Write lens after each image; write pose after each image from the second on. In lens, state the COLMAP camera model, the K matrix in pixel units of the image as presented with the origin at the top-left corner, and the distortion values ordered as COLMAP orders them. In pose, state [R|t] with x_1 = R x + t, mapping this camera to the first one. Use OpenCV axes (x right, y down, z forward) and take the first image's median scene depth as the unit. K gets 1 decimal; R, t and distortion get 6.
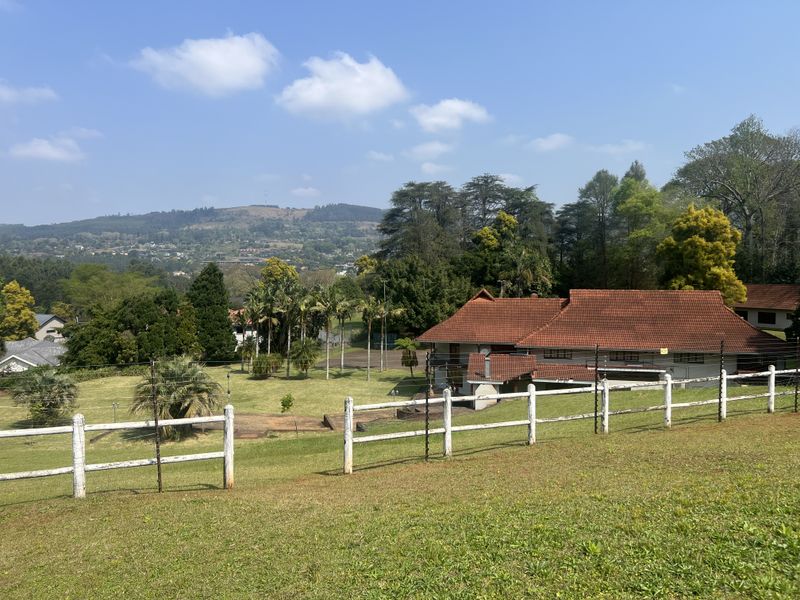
lens RADIAL K [[603.9, 0, 397.9], [0, 603.9, 302.0], [0, 0, 1]] dist [0.071386, -0.074140]
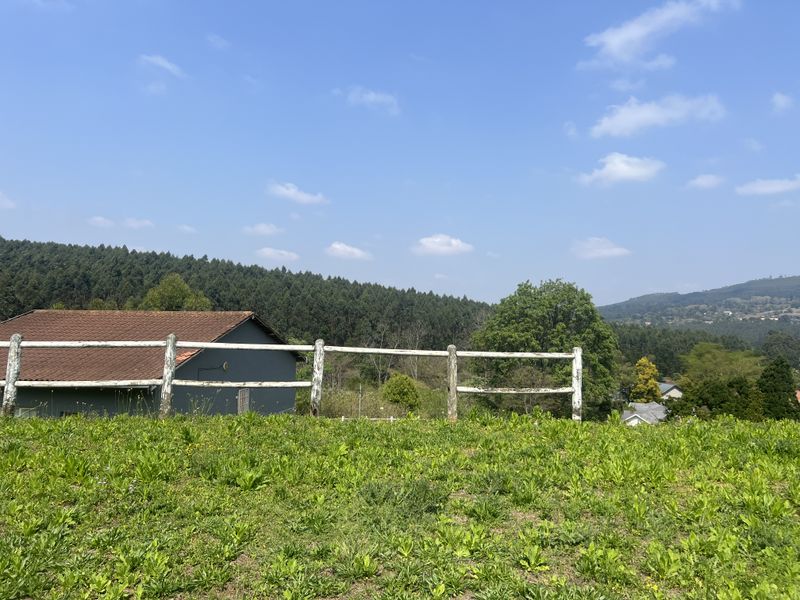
lens RADIAL K [[603.8, 0, 410.5], [0, 603.8, 300.1], [0, 0, 1]] dist [0.070684, -0.065667]
pose [[0.573049, -0.037386, -0.818668, 0.232633], [-0.050525, 0.995447, -0.080826, -0.034224], [0.817962, 0.087680, 0.568551, -0.241384]]
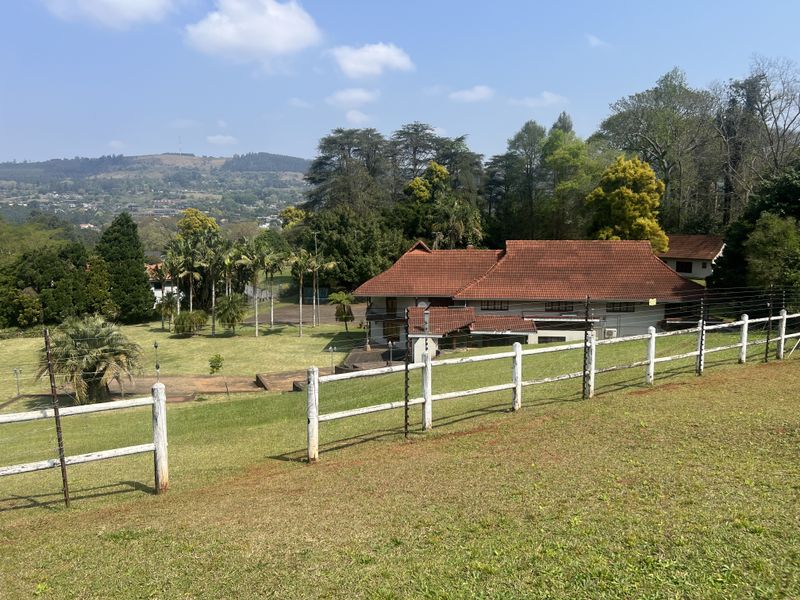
lens RADIAL K [[603.9, 0, 397.9], [0, 603.9, 302.0], [0, 0, 1]] dist [0.071386, -0.074140]
pose [[0.992527, -0.016239, 0.120937, -0.008591], [0.006918, 0.997000, 0.077097, 0.001413], [-0.121826, -0.075685, 0.989662, 0.025933]]
